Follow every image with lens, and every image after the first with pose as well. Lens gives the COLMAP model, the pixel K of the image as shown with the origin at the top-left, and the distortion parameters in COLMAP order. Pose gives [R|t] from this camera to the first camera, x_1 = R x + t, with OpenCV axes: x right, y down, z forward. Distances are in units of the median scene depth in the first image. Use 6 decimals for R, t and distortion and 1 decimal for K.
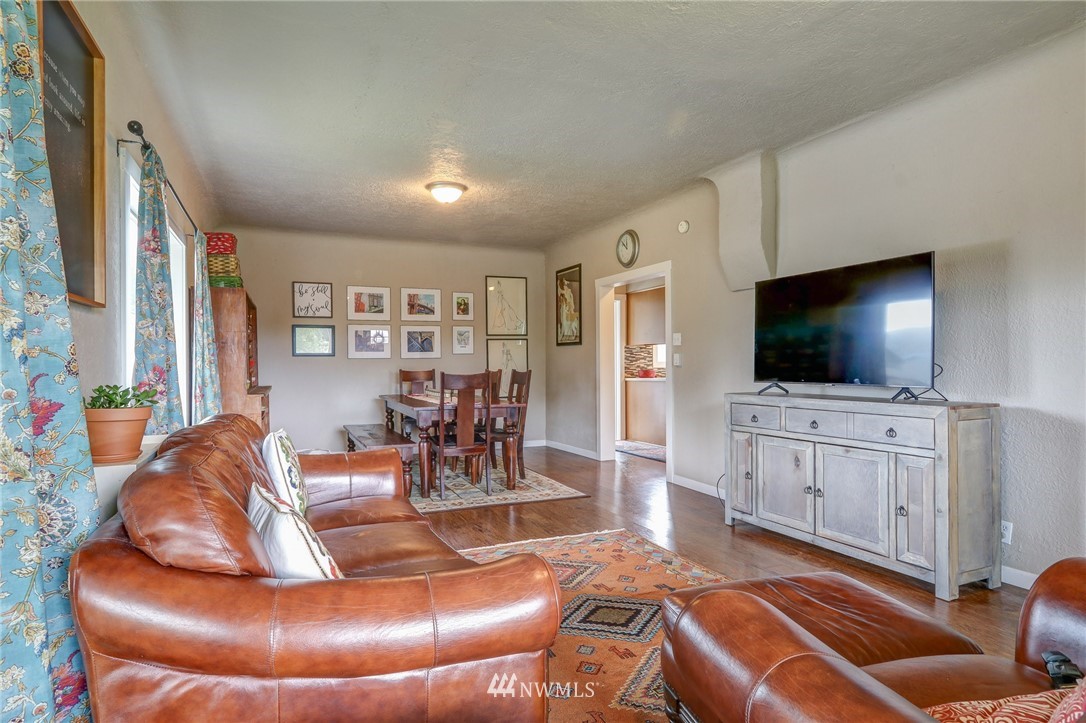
lens RADIAL K [[593.5, 0, 515.7], [0, 593.5, 363.6], [0, 0, 1]] dist [-0.018647, 0.002439]
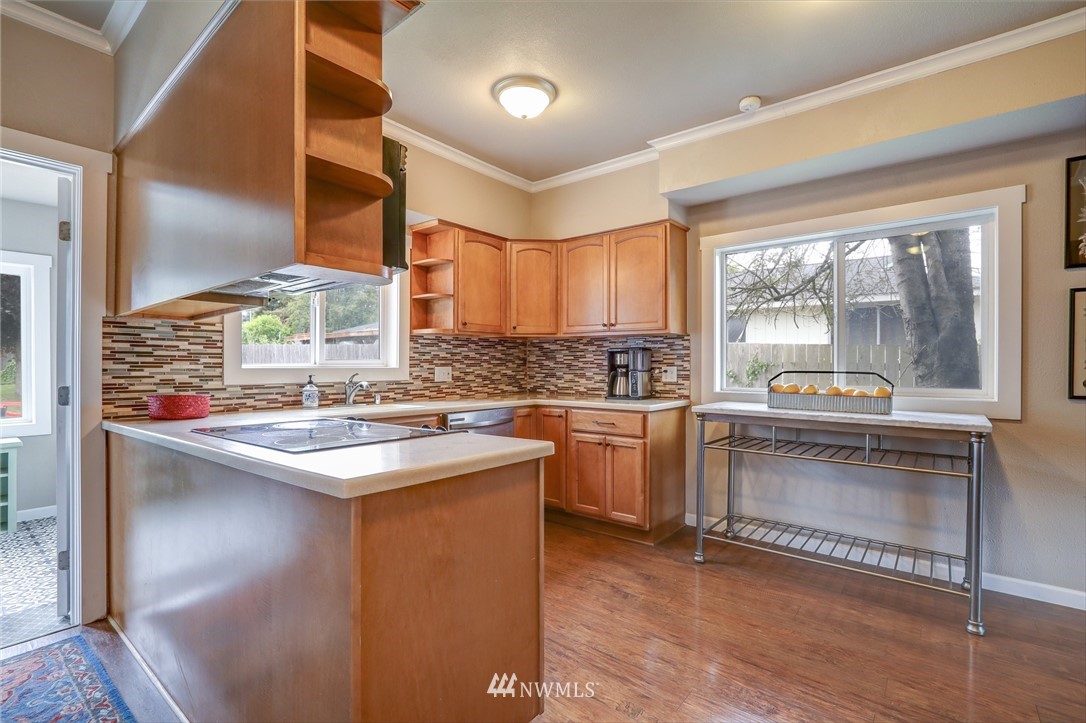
lens RADIAL K [[506.9, 0, 532.5], [0, 506.9, 371.3], [0, 0, 1]] dist [-0.009766, -0.000059]
pose [[0.883352, 0.002078, 0.468705, 0.306629], [-0.006589, 0.999946, 0.007985, -0.005824], [-0.468664, -0.010141, 0.883318, 0.781843]]
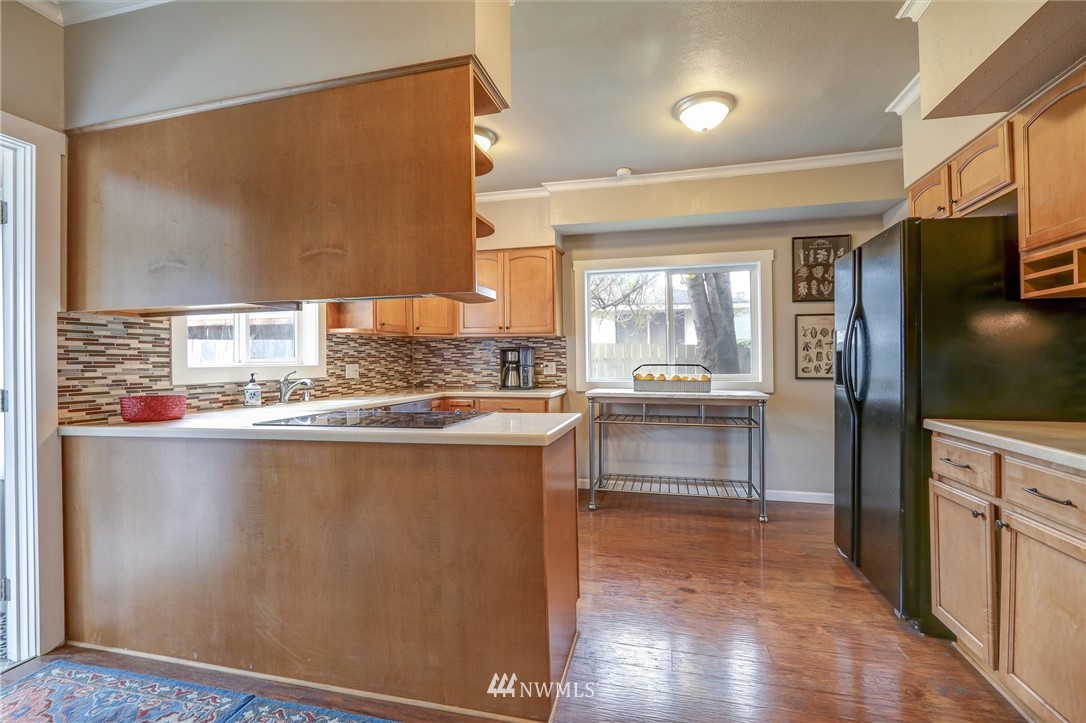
lens RADIAL K [[506.9, 0, 542.1], [0, 506.9, 362.5], [0, 0, 1]] dist [-0.009766, -0.000059]
pose [[0.599767, -0.000053, 0.800175, 0.154571], [0.003481, 0.999991, -0.002544, -0.005441], [-0.800167, 0.004311, 0.599761, 0.795150]]
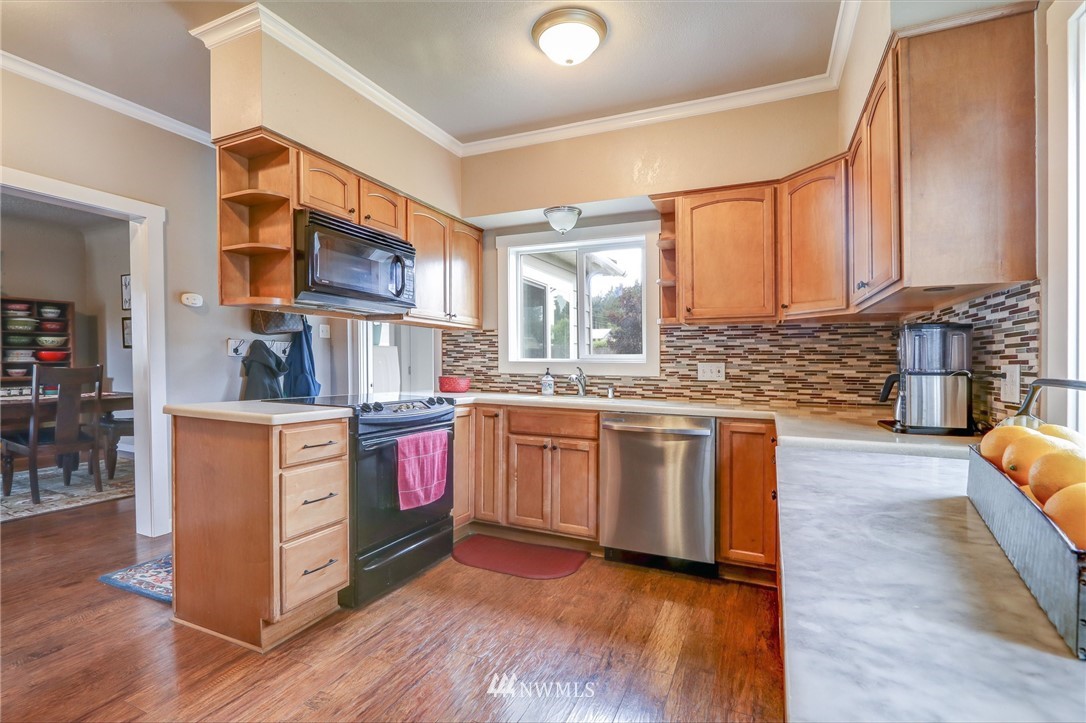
lens RADIAL K [[506.9, 0, 536.8], [0, 506.9, 362.5], [0, 0, 1]] dist [-0.009766, -0.000059]
pose [[0.682063, 0.021845, -0.730967, 0.689505], [-0.010571, 0.999744, 0.020014, -0.013136], [0.731217, -0.005924, 0.682119, 0.883484]]
